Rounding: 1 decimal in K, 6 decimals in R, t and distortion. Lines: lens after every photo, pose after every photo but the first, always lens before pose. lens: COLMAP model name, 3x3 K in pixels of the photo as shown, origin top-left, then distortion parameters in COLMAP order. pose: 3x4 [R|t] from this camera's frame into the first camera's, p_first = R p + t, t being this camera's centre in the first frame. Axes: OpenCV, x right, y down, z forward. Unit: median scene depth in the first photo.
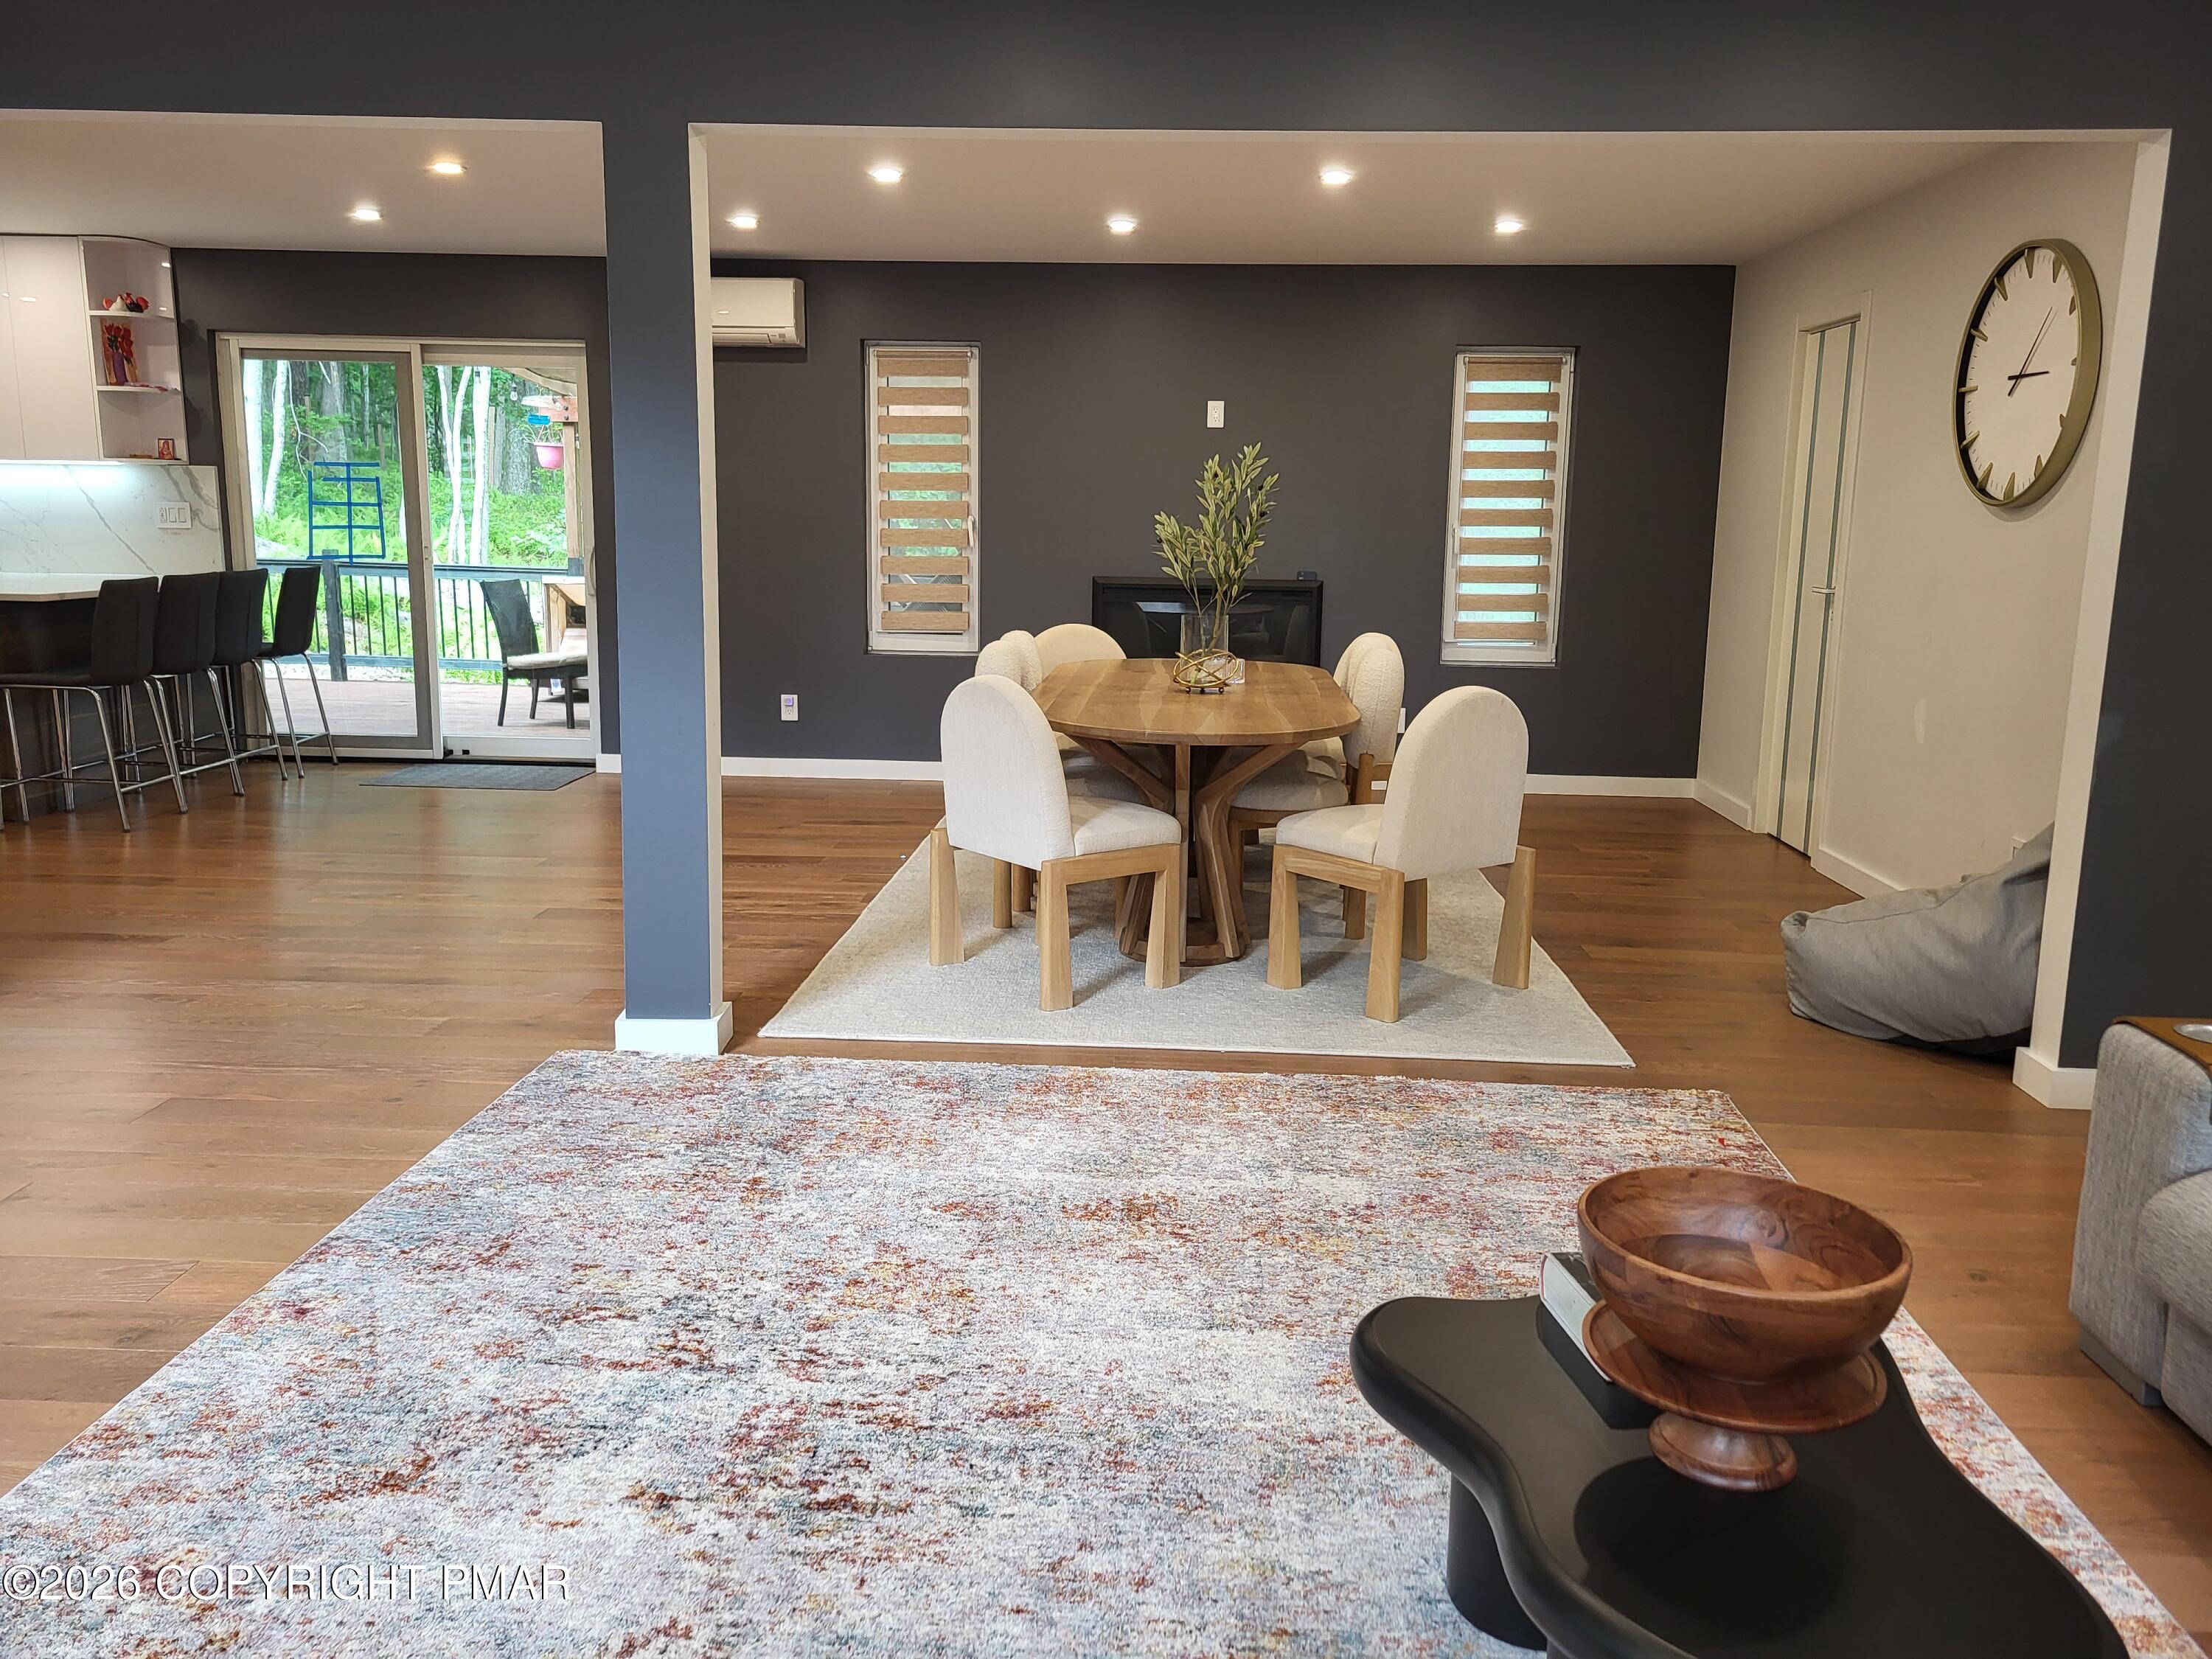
lens RADIAL K [[1673.9, 0, 1114.4], [0, 1673.9, 790.8], [0, 0, 1]] dist [0.042454, -0.016964]
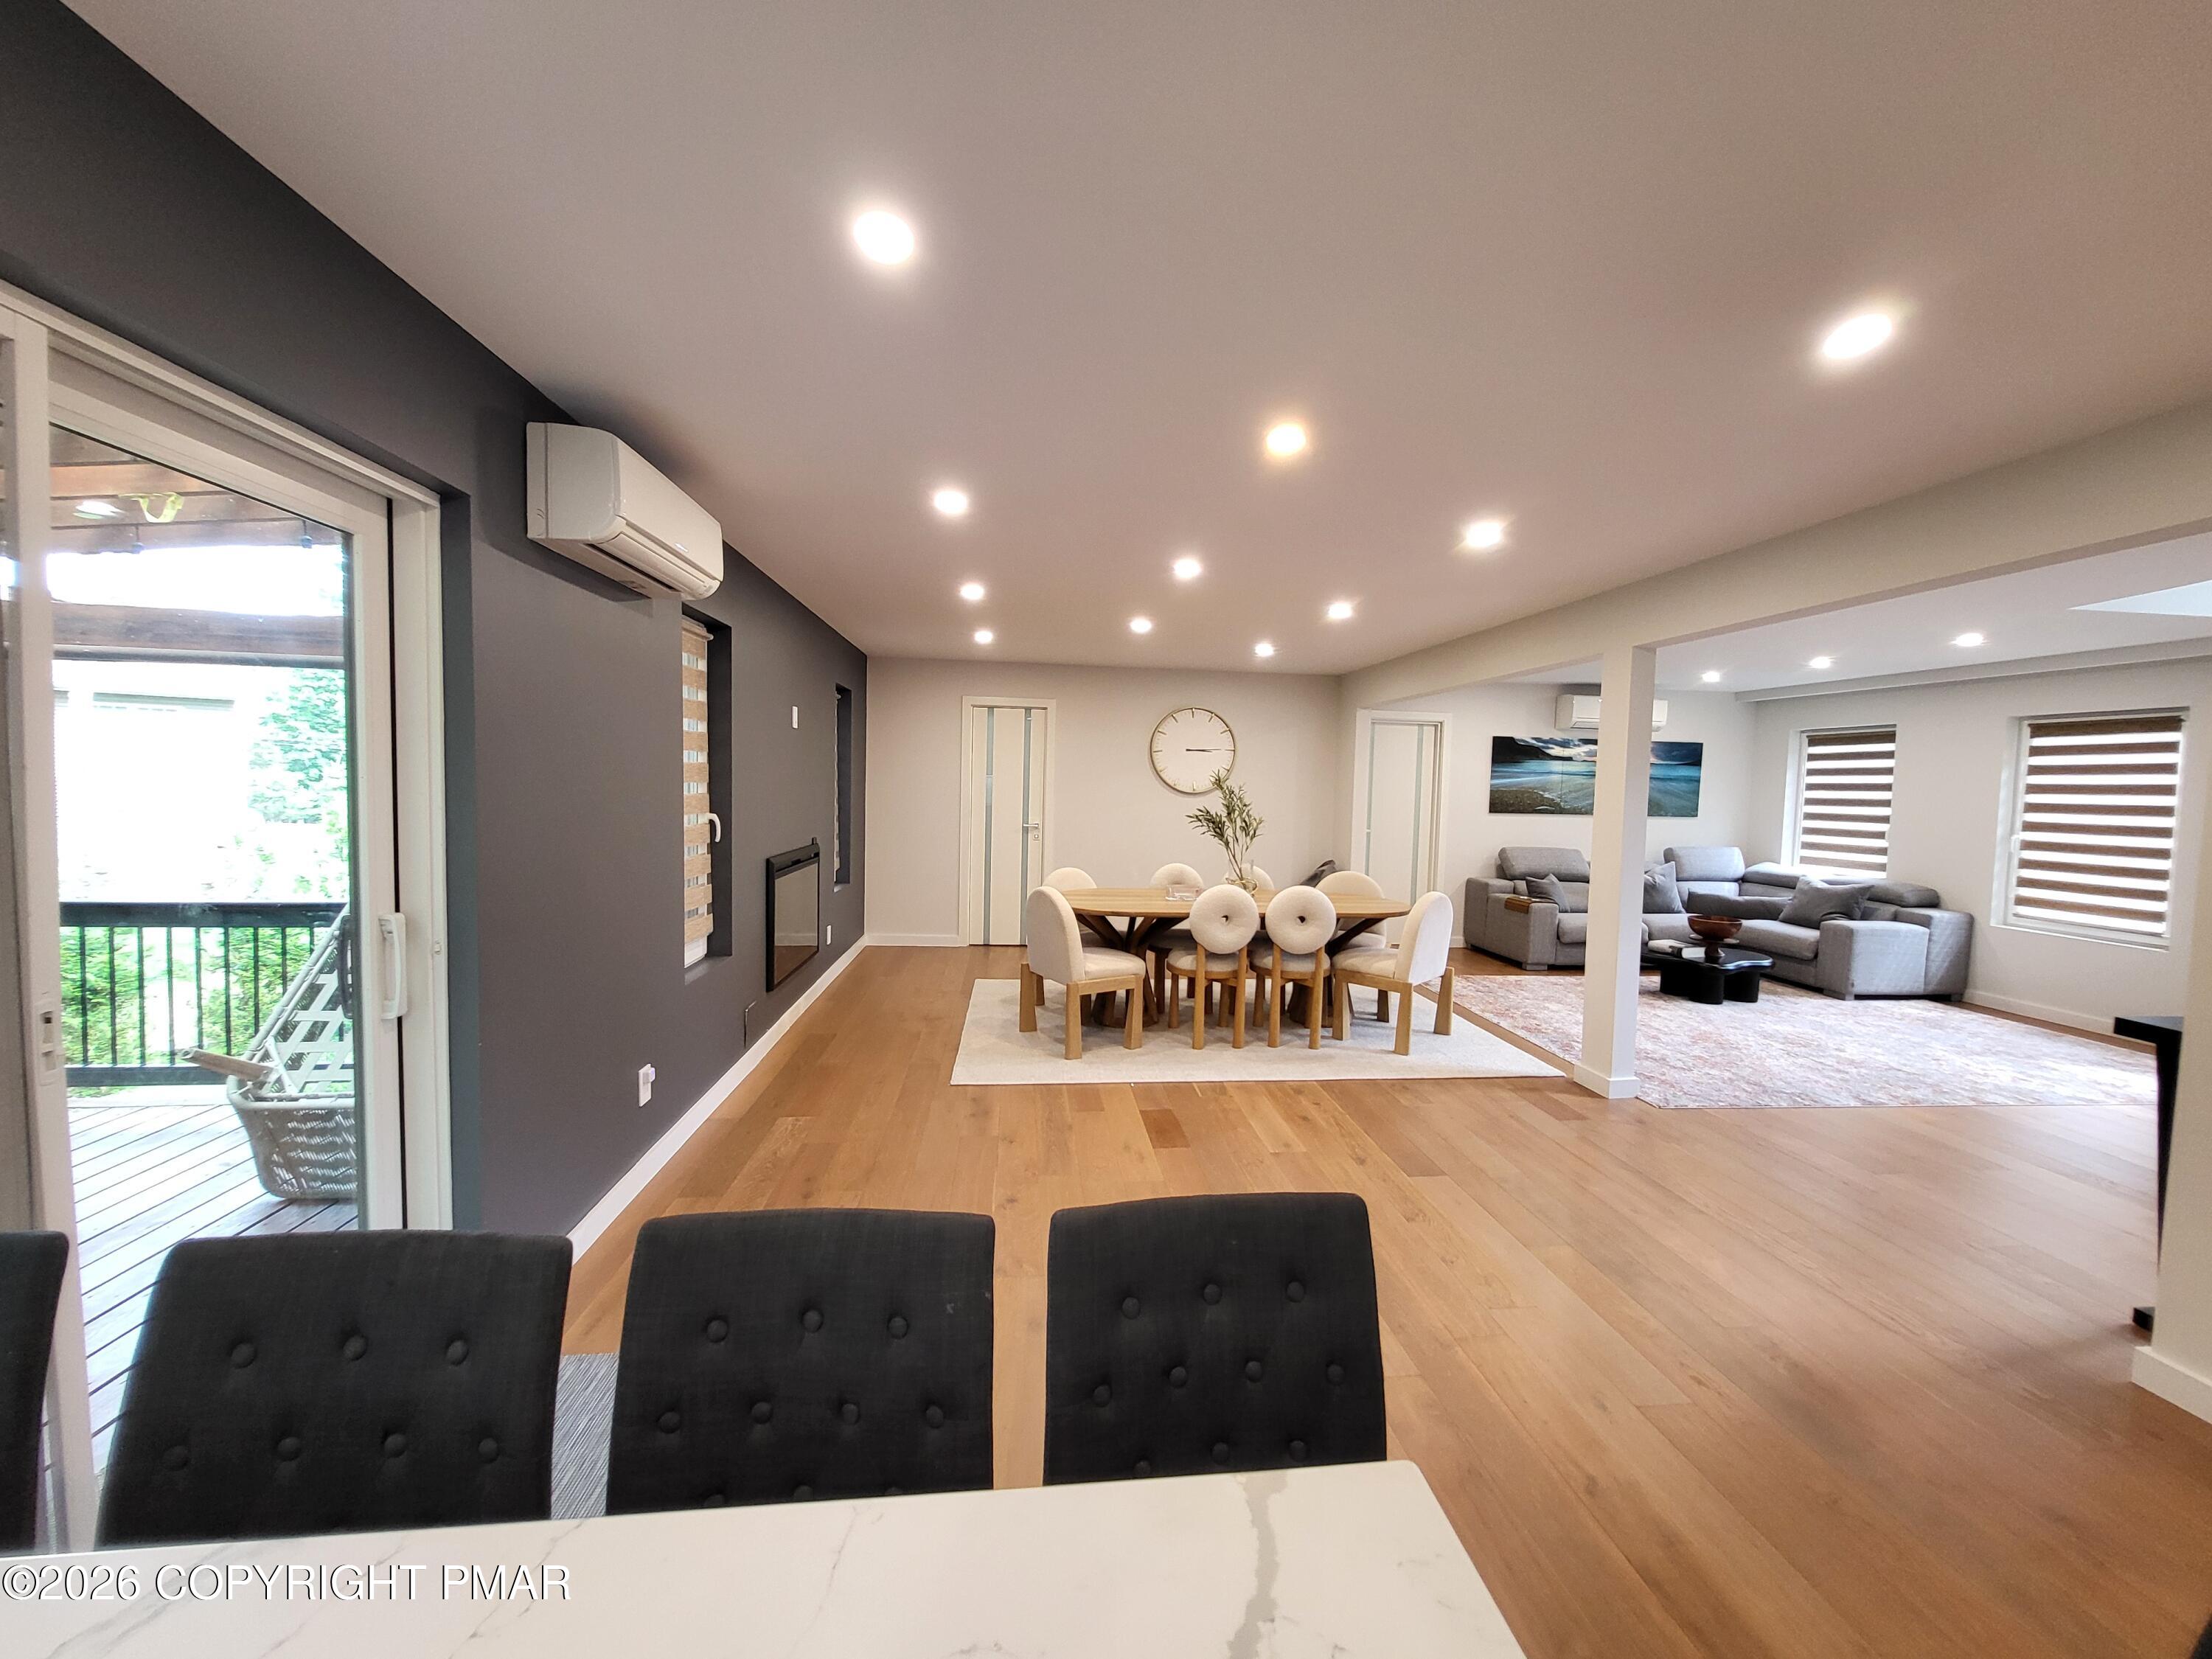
lens RADIAL K [[870.8, 0, 1128.2], [0, 870.8, 824.5], [0, 0, 1]] dist [-0.003964, 0.000116]
pose [[-0.167446, -0.068826, 0.983476, -1.214146], [0.135817, 0.986438, 0.092157, -0.347532], [-0.976481, 0.149004, -0.155828, 1.742709]]
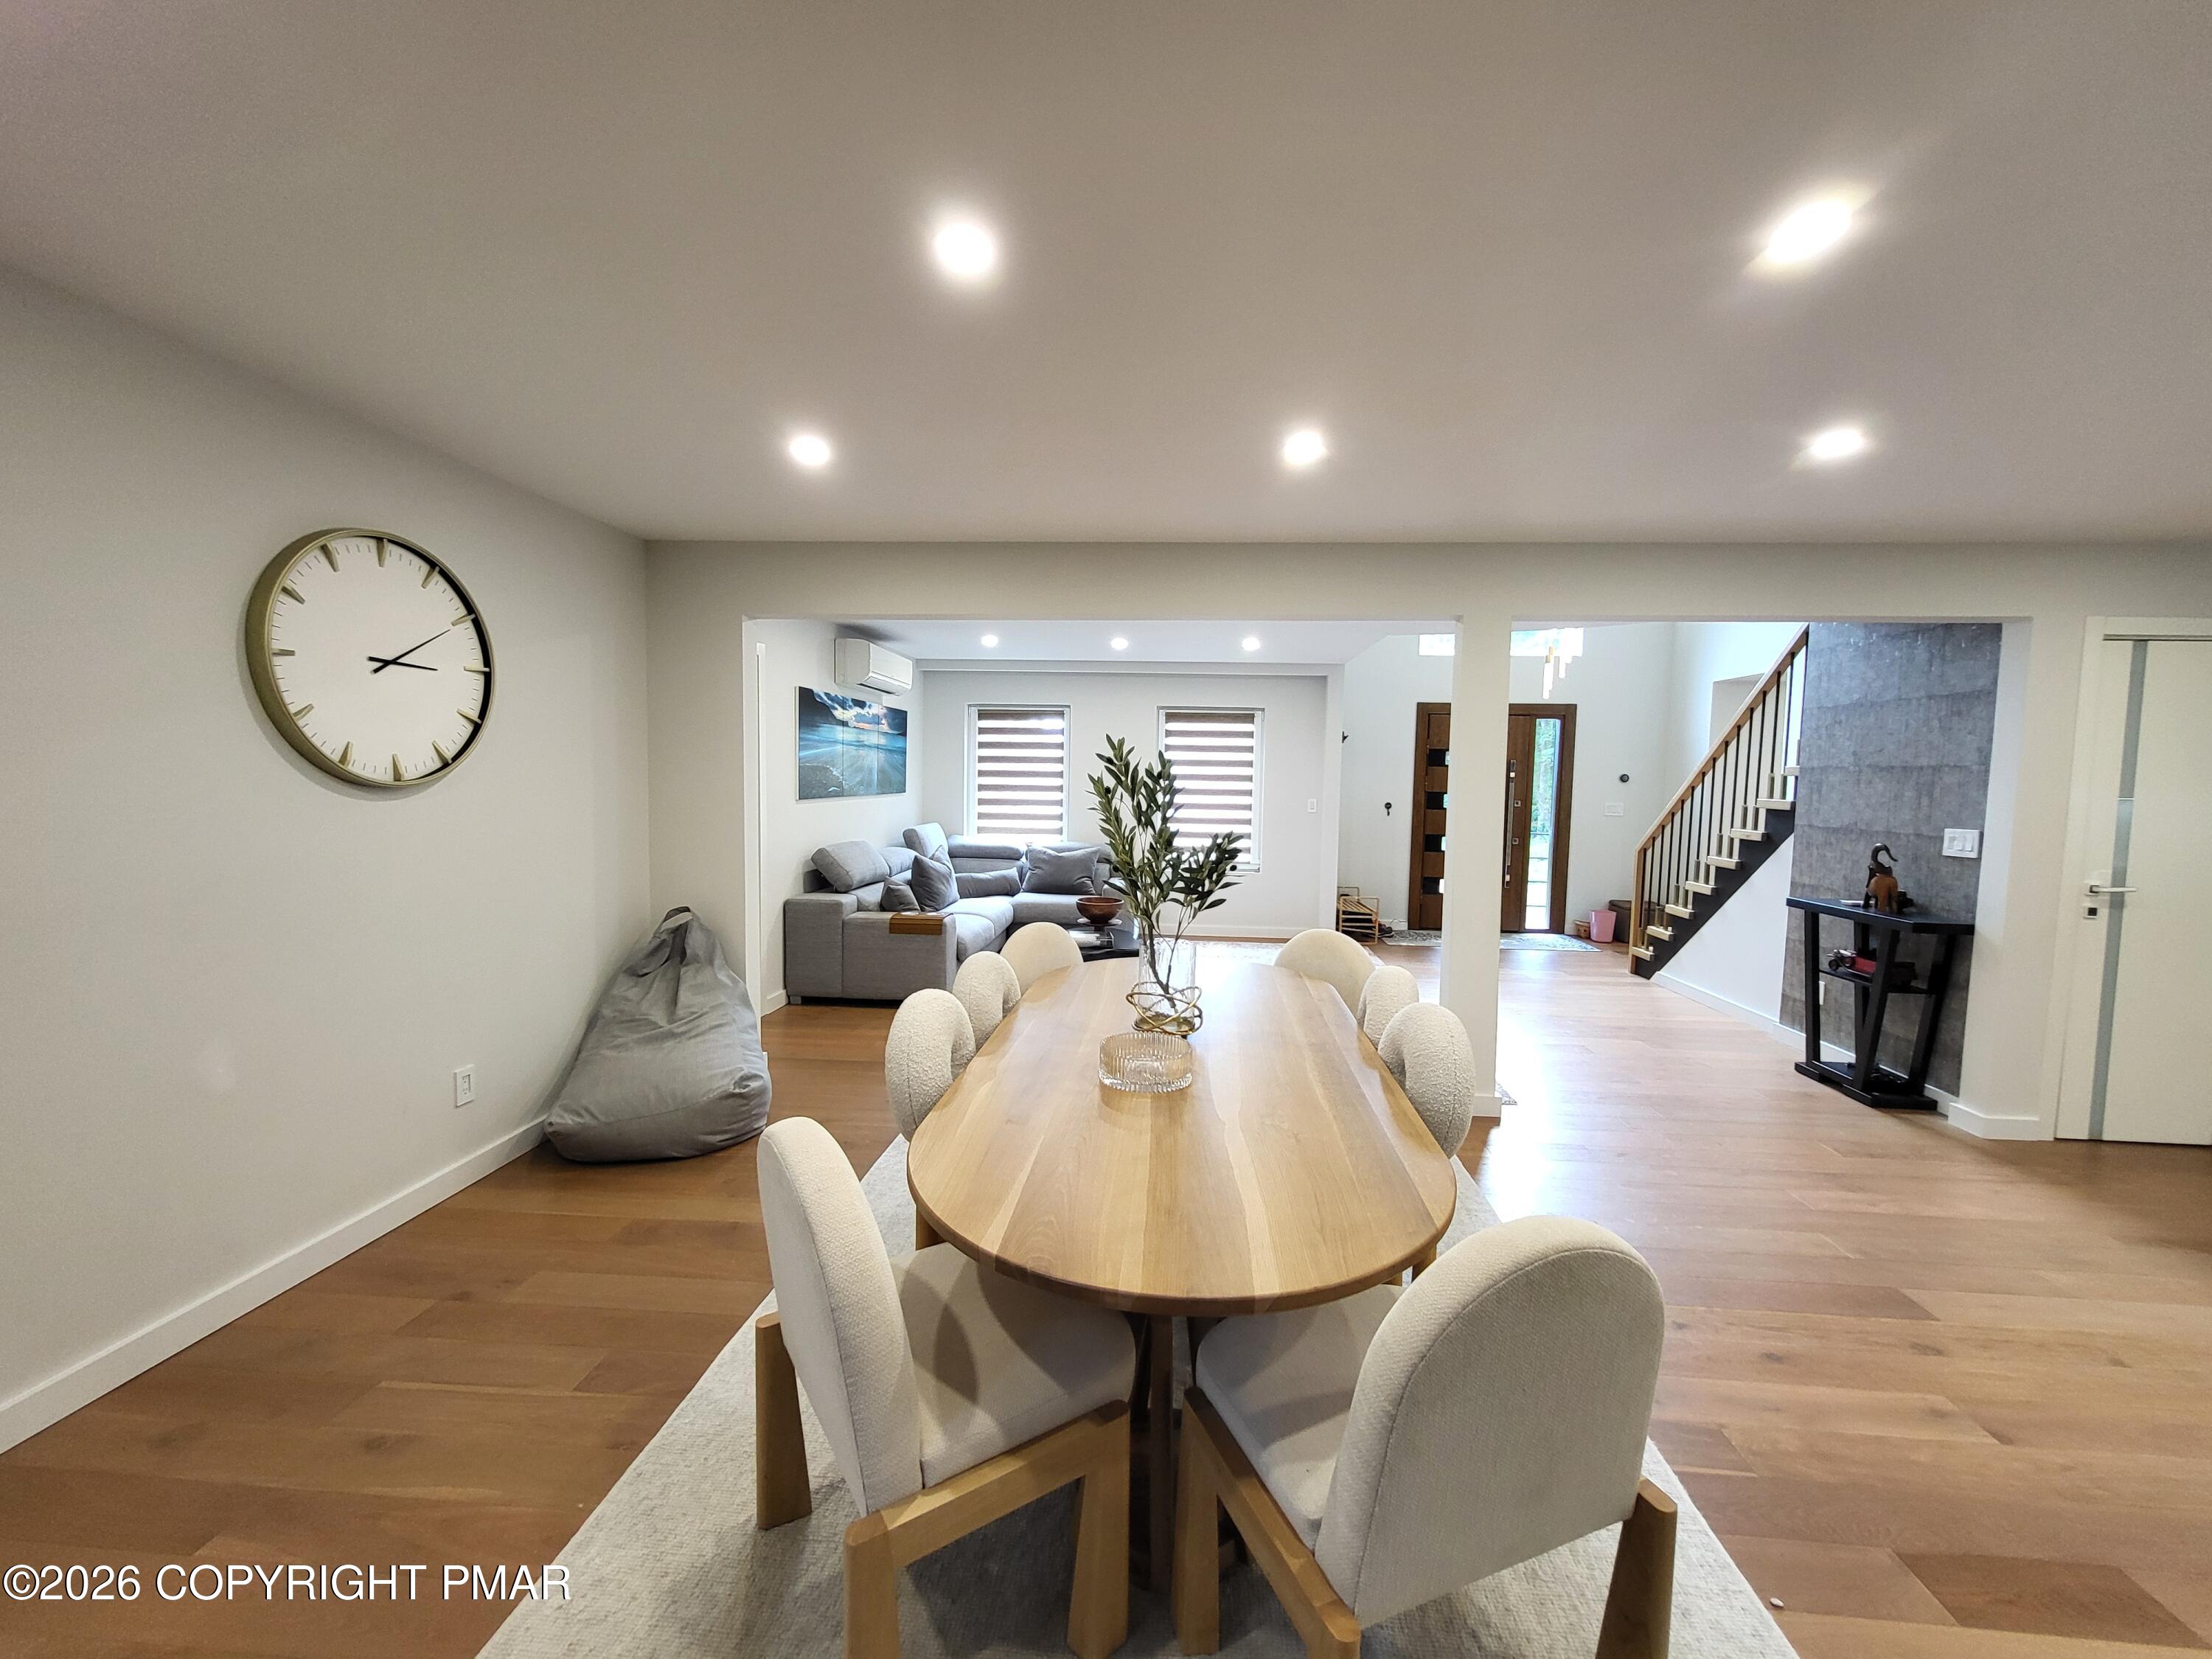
lens RADIAL K [[870.8, 0, 1116.3], [0, 870.8, 824.4], [0, 0, 1]] dist [-0.003964, 0.000116]
pose [[-0.998701, -0.036713, 0.035322, 0.094299], [-0.028022, 0.974876, 0.220981, -0.353775], [-0.042548, 0.219704, -0.974638, 1.934718]]
